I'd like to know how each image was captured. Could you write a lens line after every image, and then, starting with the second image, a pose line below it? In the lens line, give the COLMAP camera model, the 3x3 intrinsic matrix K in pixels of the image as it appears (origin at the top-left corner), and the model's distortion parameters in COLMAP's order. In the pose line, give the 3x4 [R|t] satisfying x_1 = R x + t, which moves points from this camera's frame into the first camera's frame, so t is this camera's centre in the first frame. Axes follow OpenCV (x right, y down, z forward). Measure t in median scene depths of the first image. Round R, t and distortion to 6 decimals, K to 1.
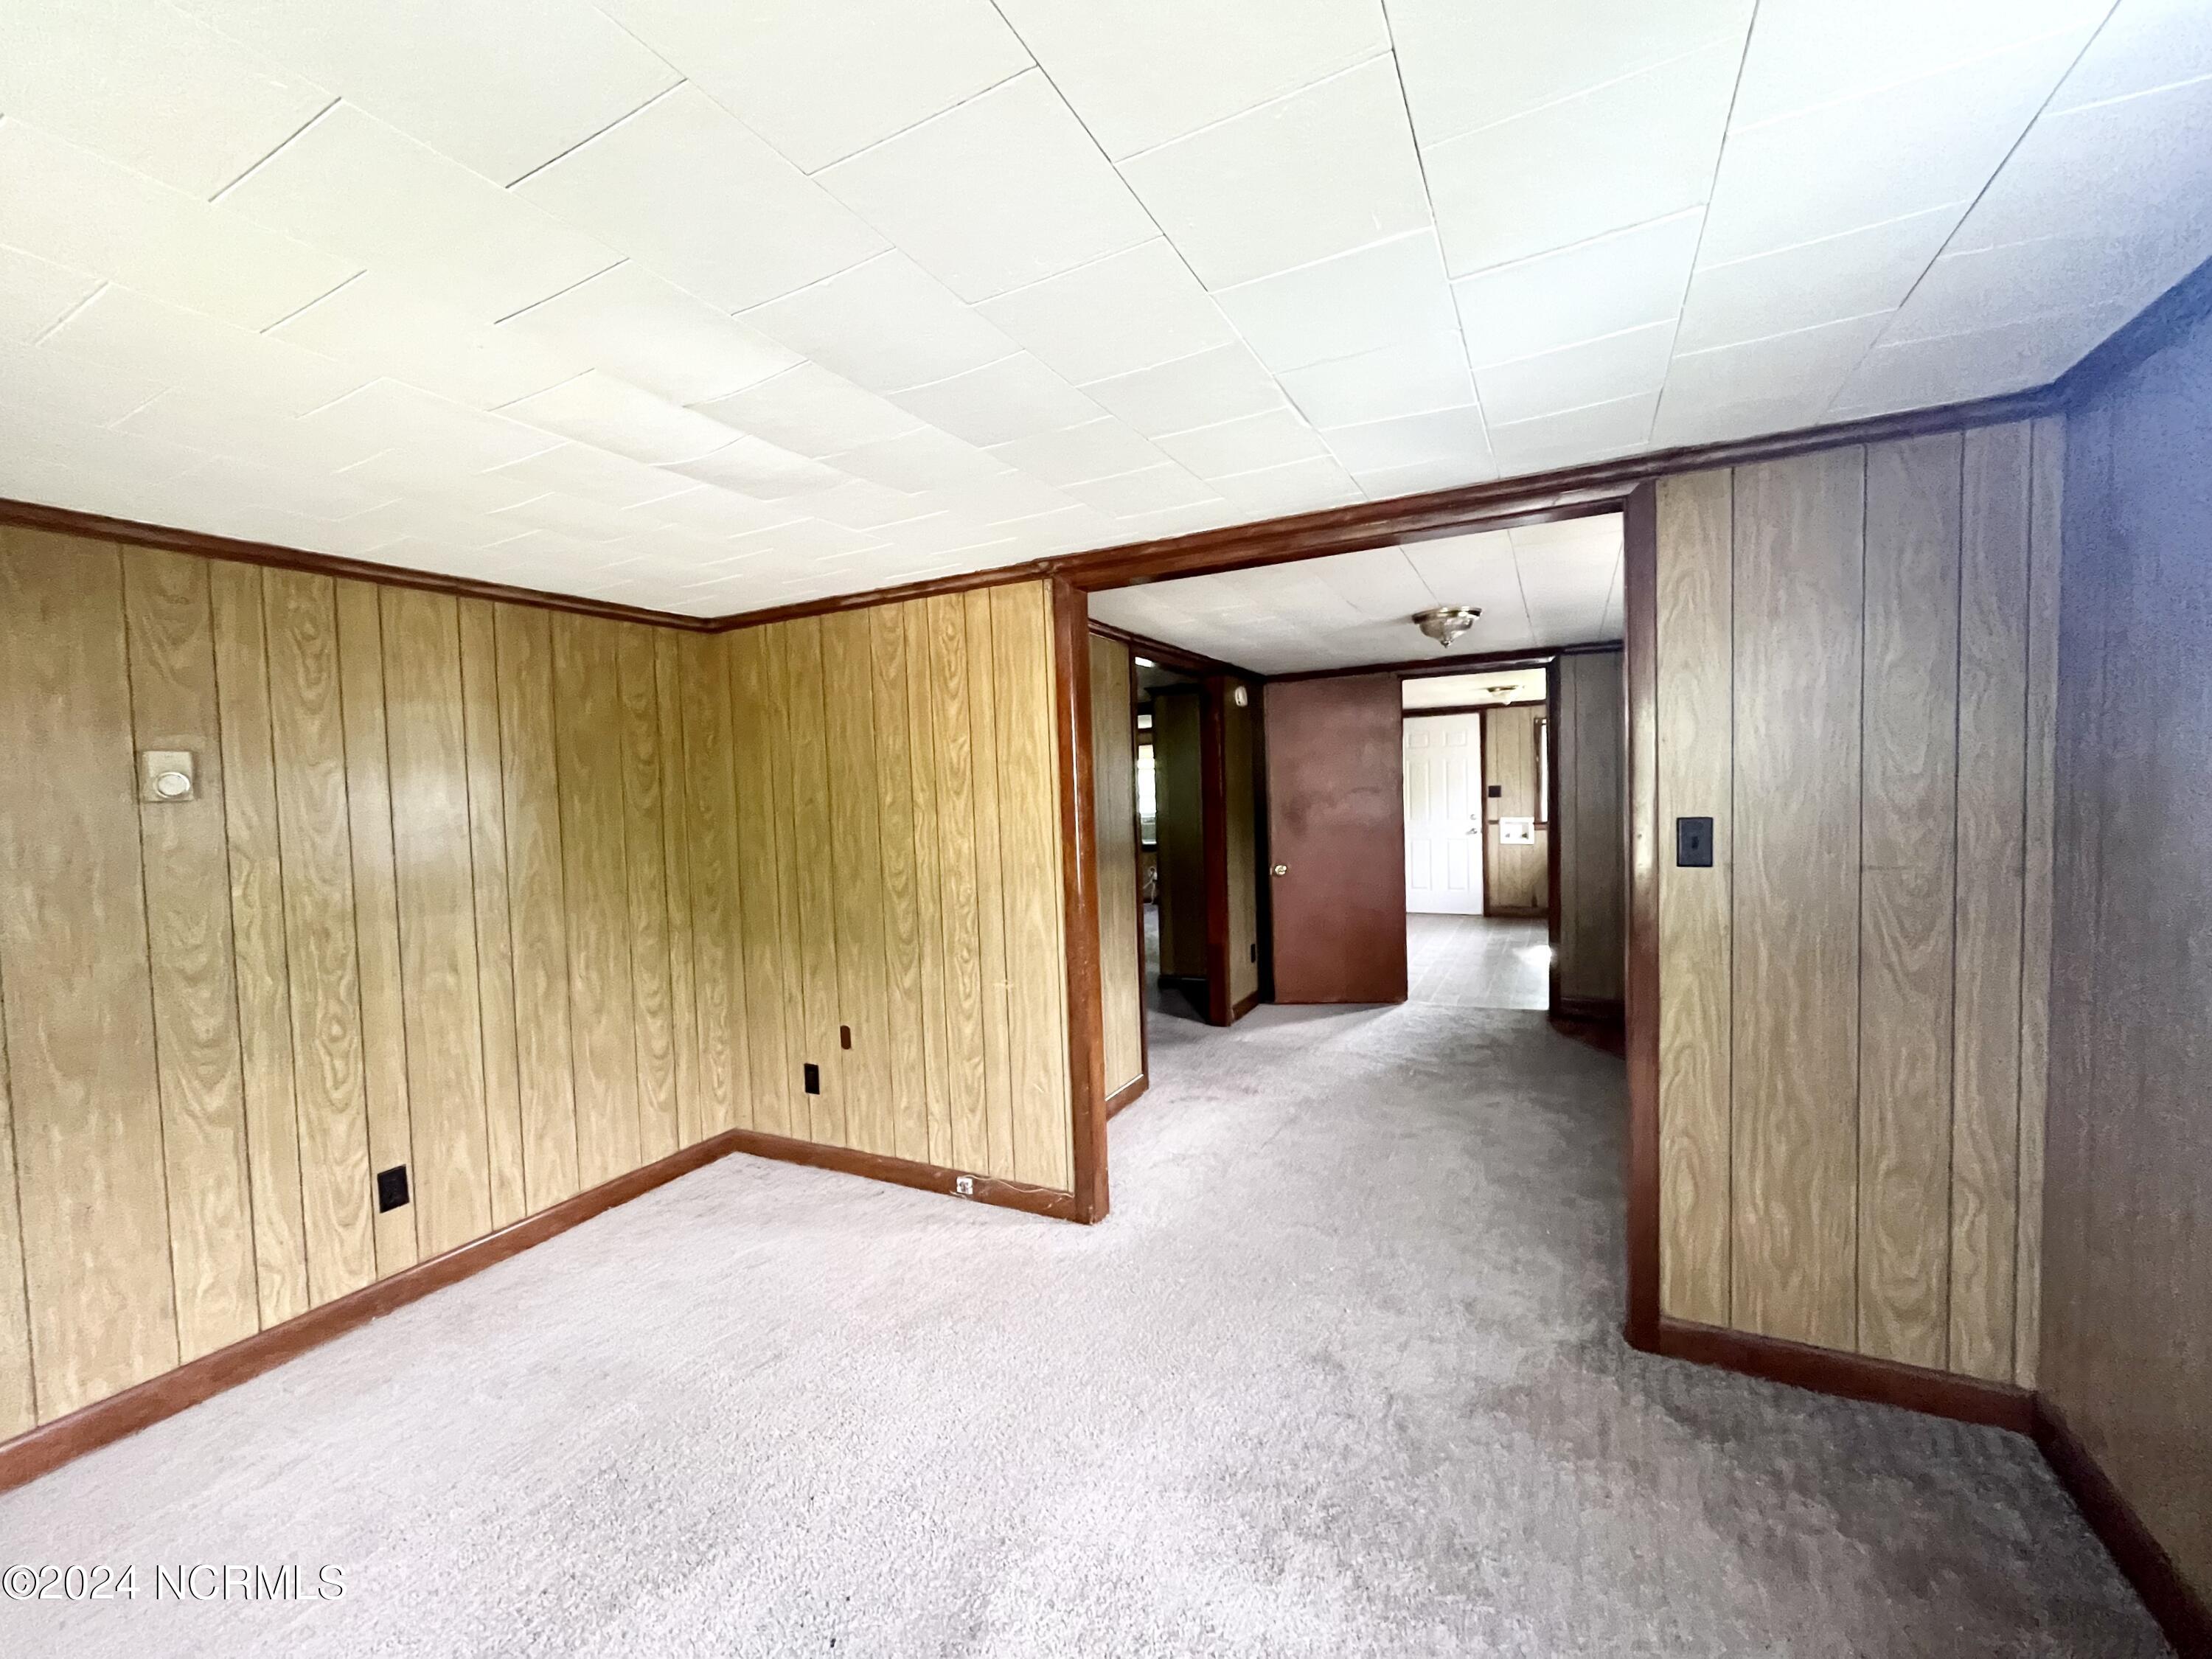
lens RADIAL K [[895.7, 0, 1120.0], [0, 895.7, 840.8], [0, 0, 1]] dist [-0.001889, 0.000145]
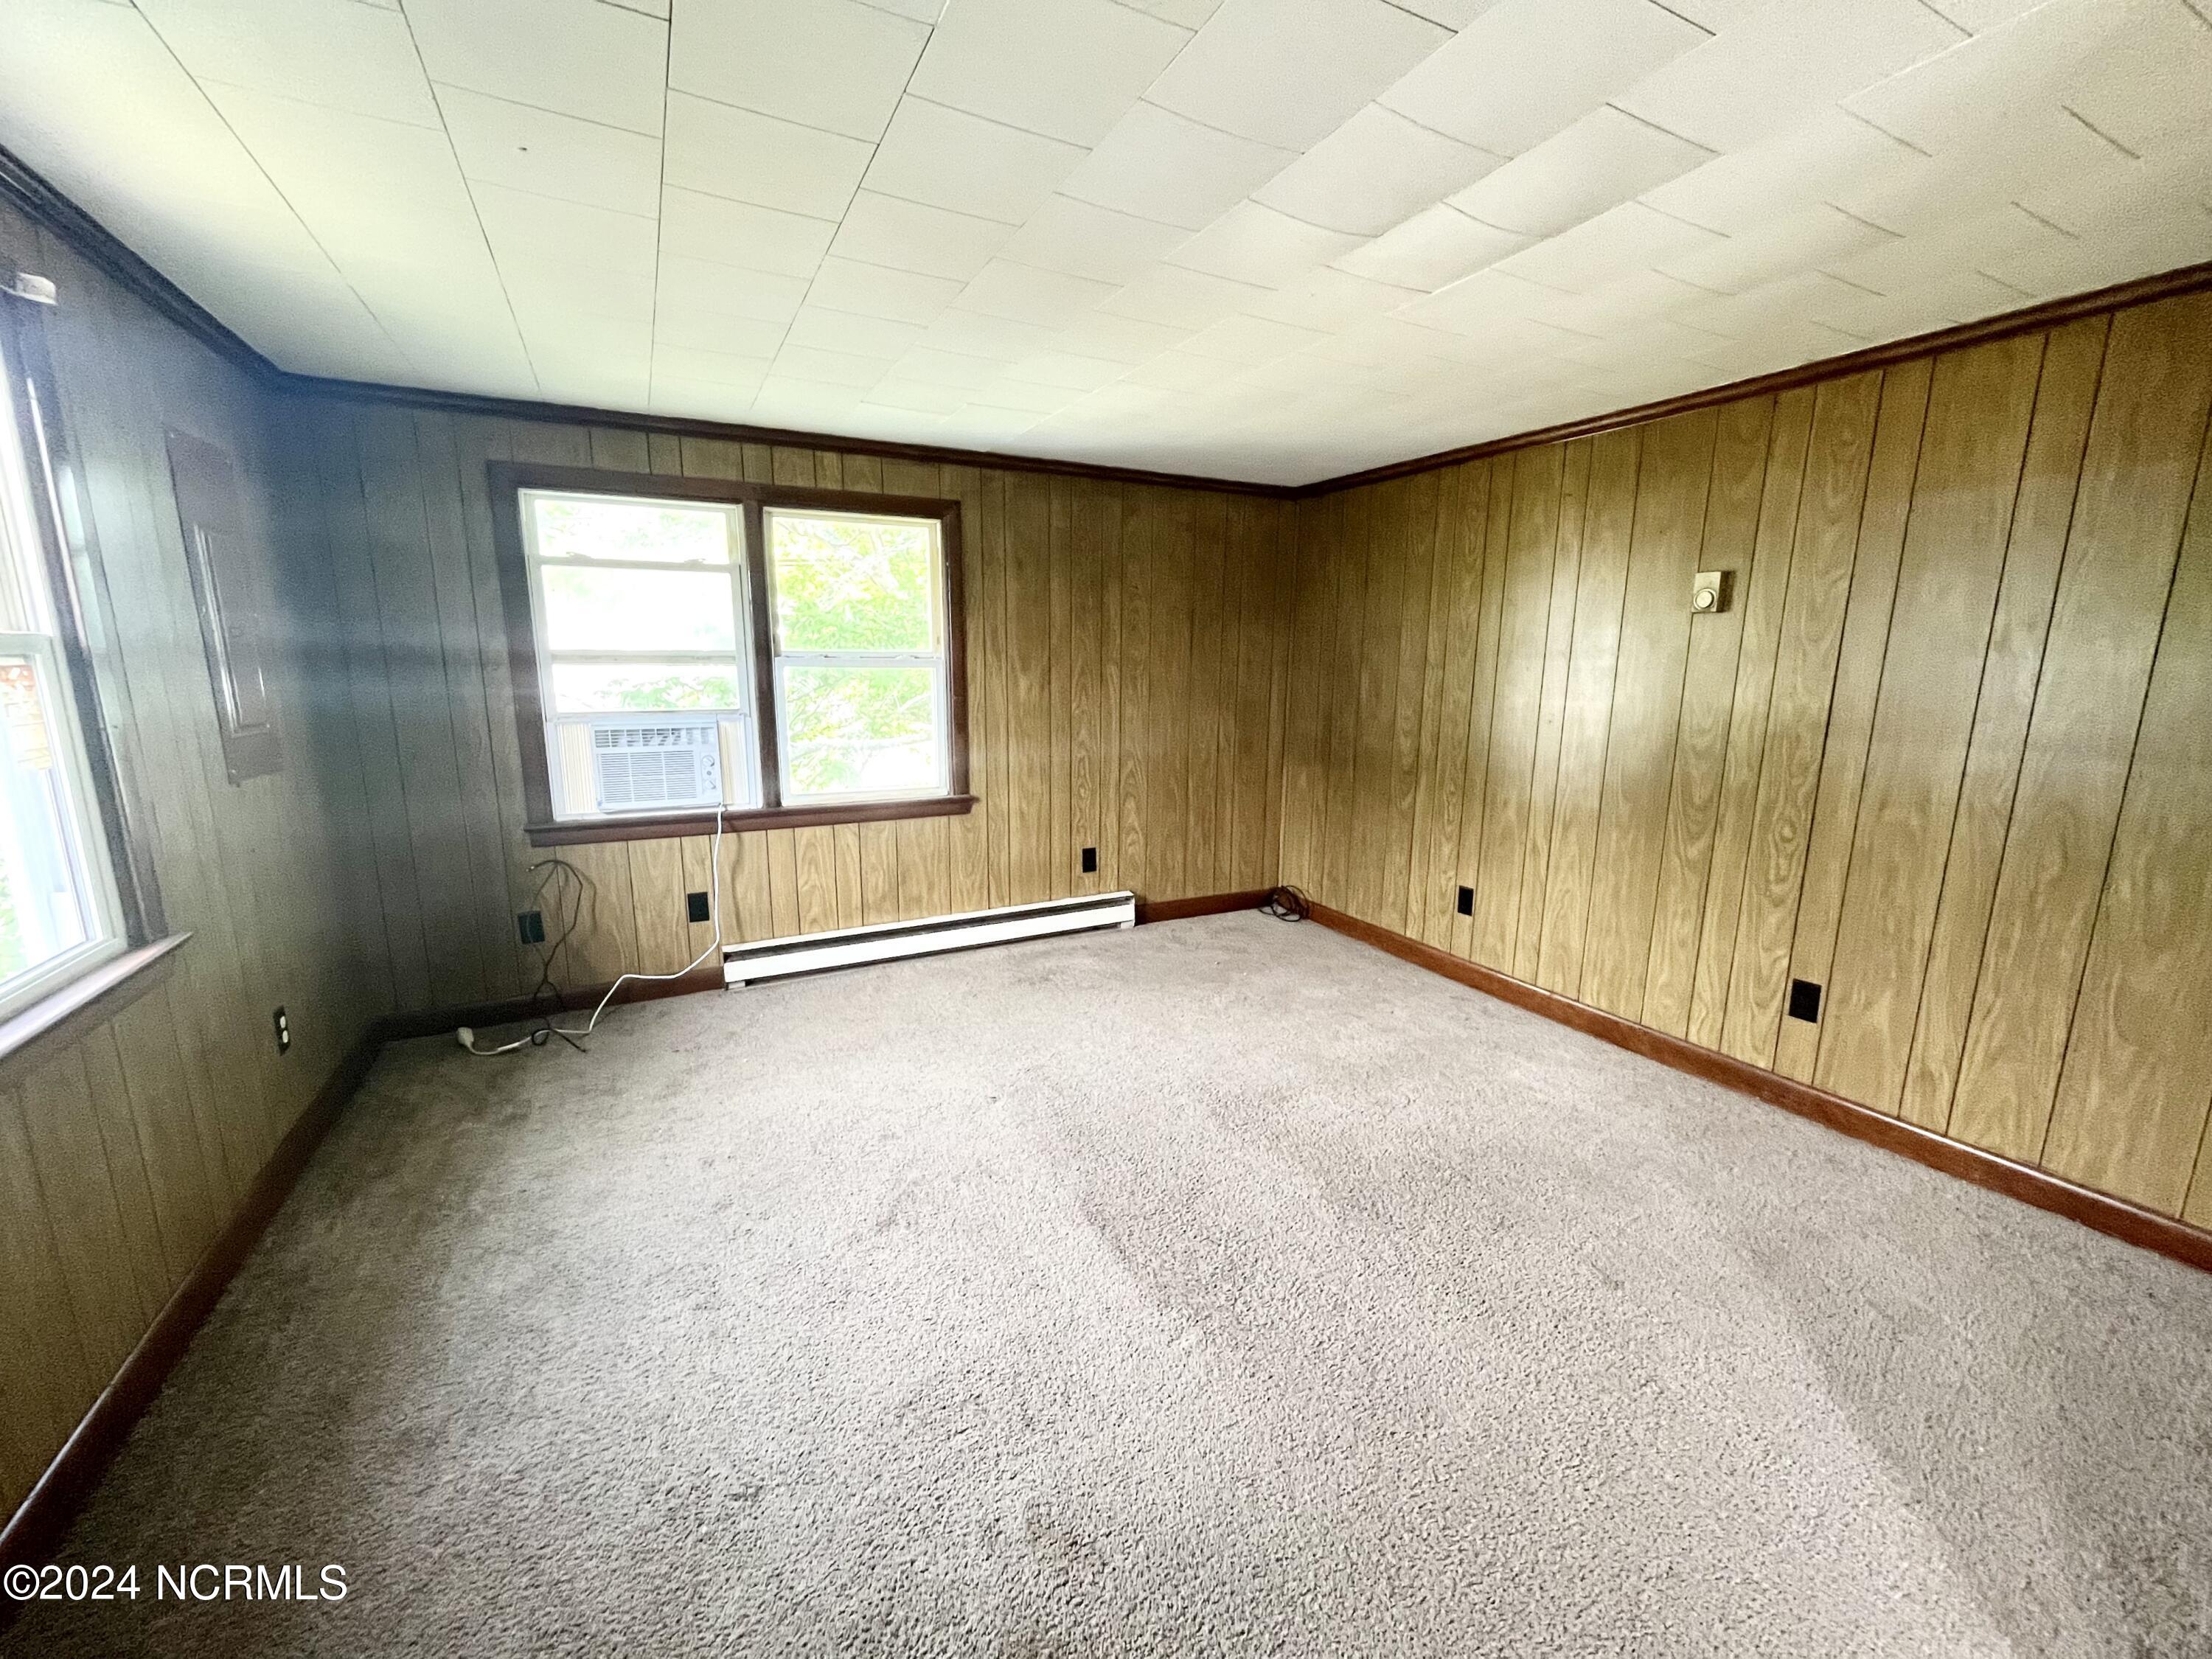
lens RADIAL K [[895.7, 0, 1112.5], [0, 895.7, 817.2], [0, 0, 1]] dist [-0.001889, 0.000145]
pose [[-0.567571, 0.188479, -0.801461, 0.435375], [-0.019969, 0.970006, 0.242258, -0.048037], [0.823083, 0.153503, -0.546783, 0.924408]]
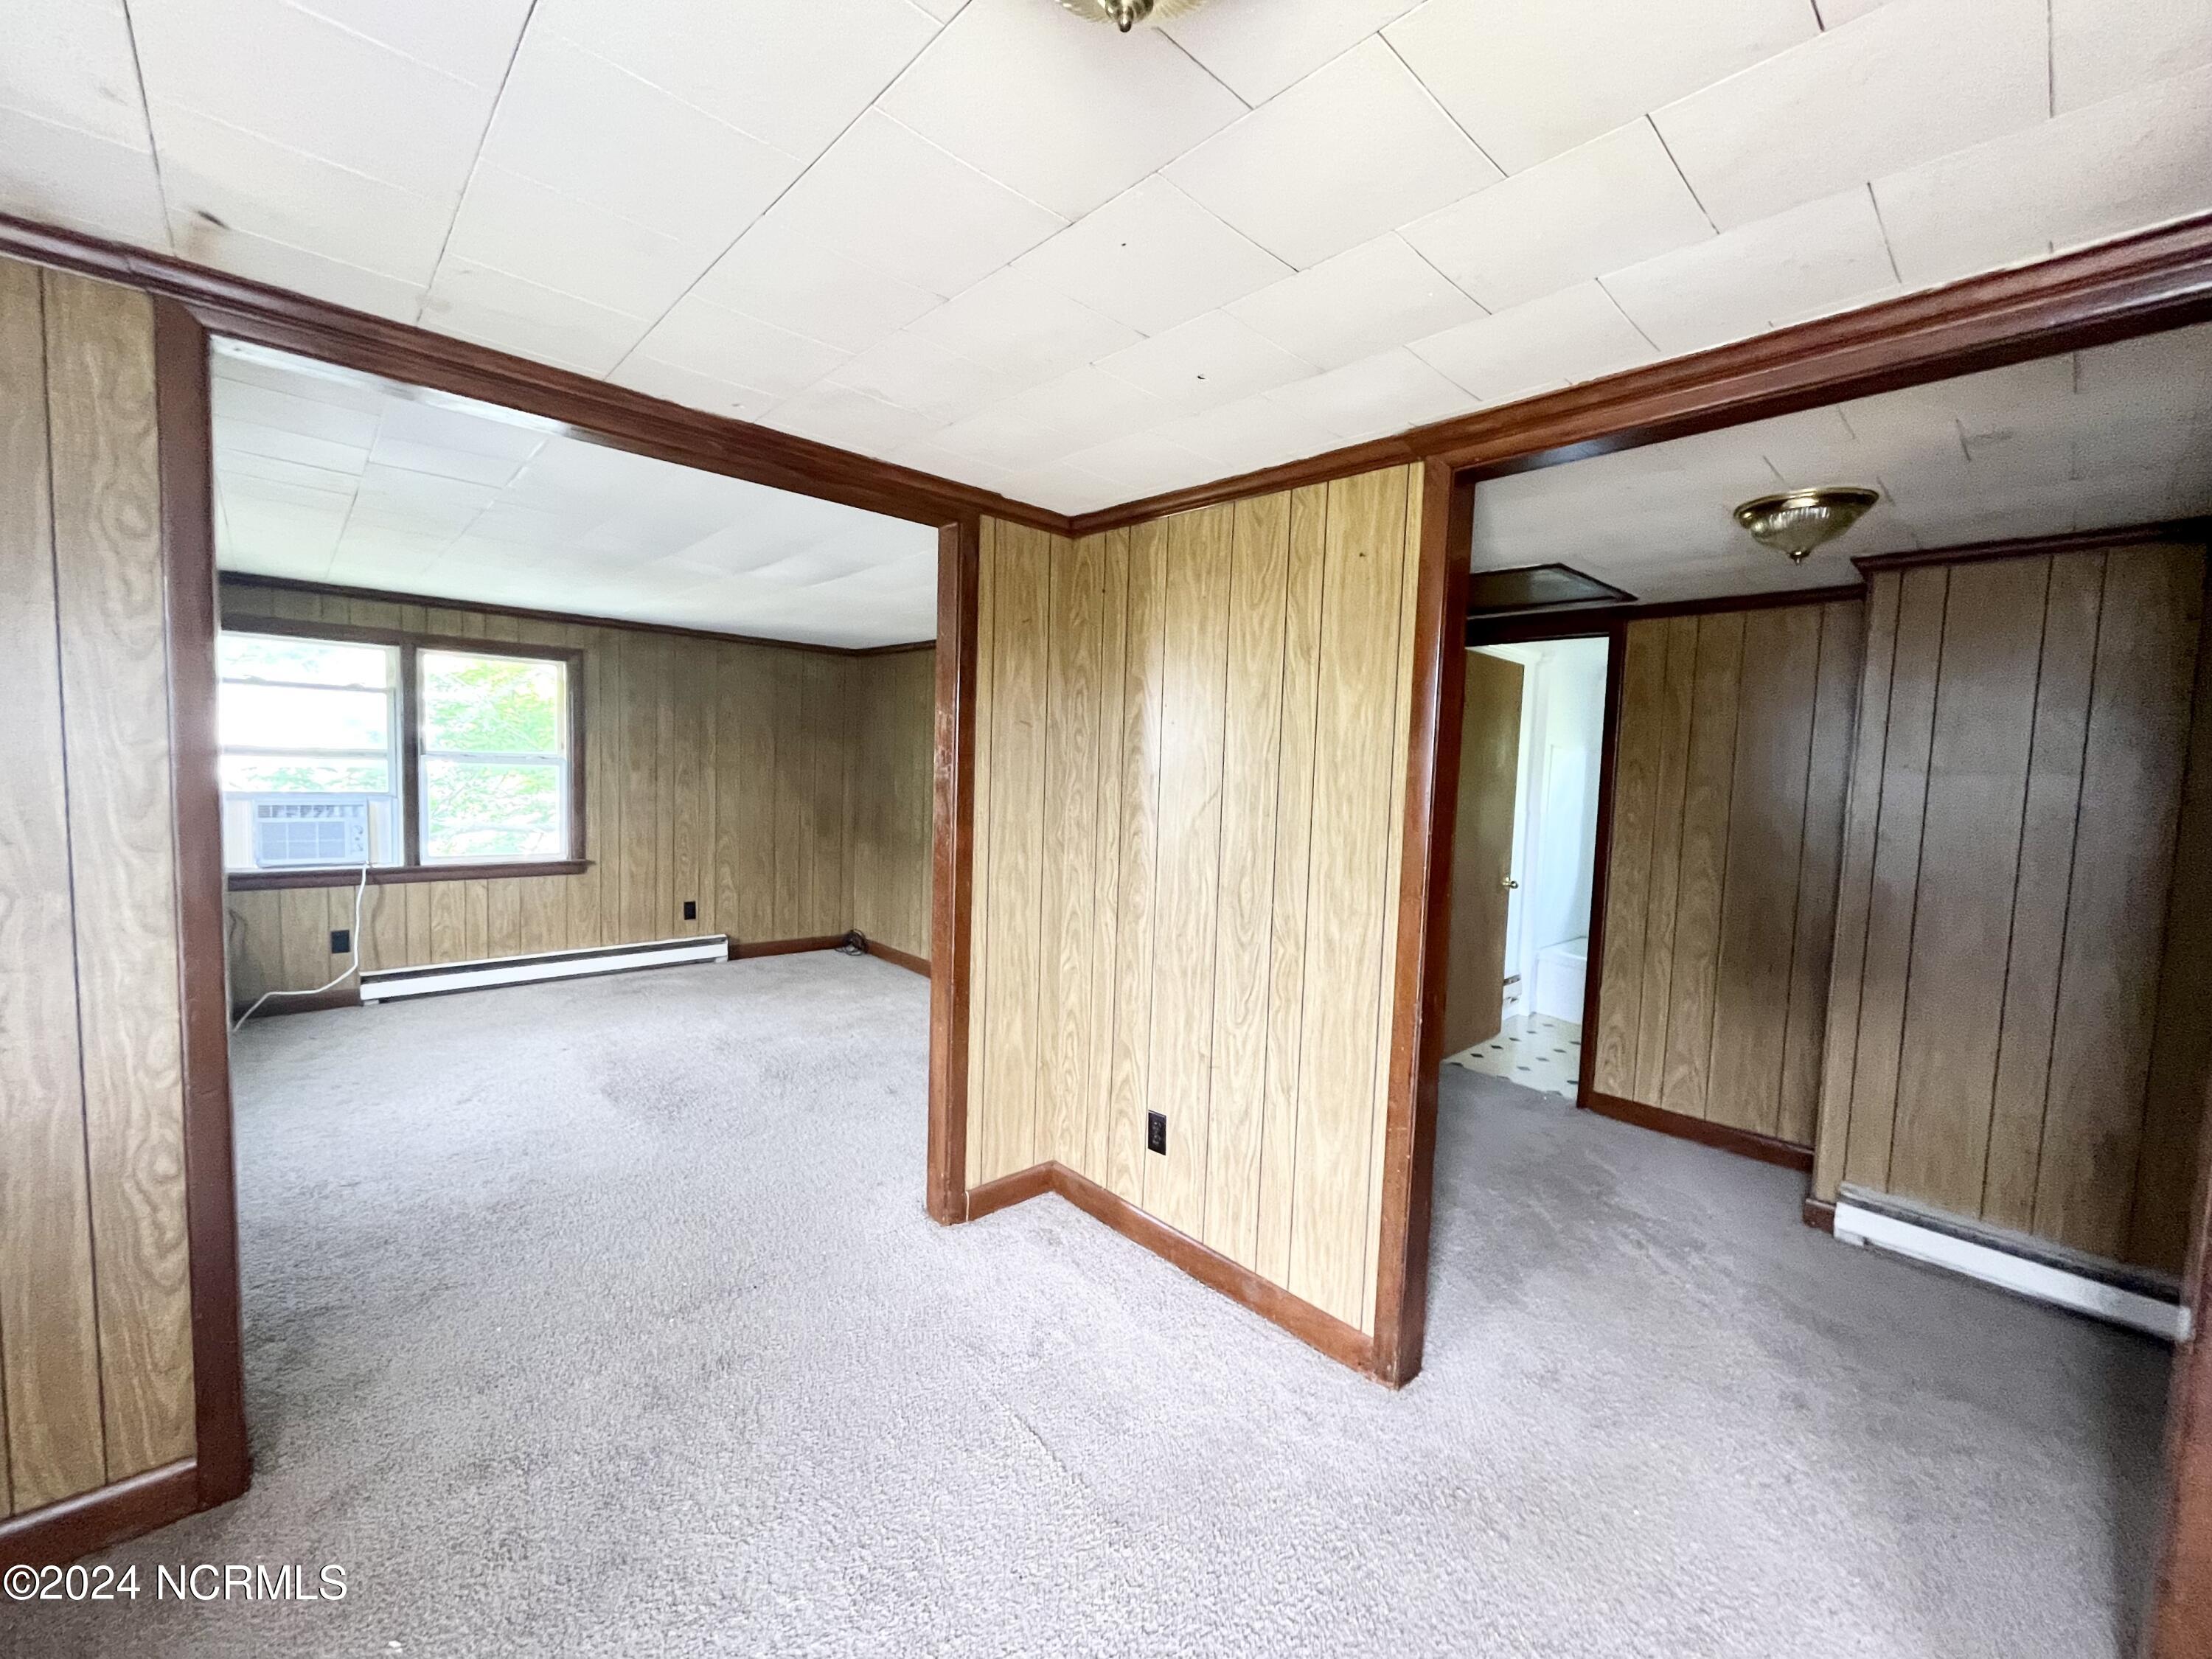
lens RADIAL K [[895.7, 0, 1110.1], [0, 895.7, 820.4], [0, 0, 1]] dist [-0.001889, 0.000145]
pose [[-0.327550, 0.094298, -0.940116, 0.617168], [-0.067782, 0.990098, 0.122928, -0.083471], [0.942399, 0.103988, -0.317915, 1.230524]]
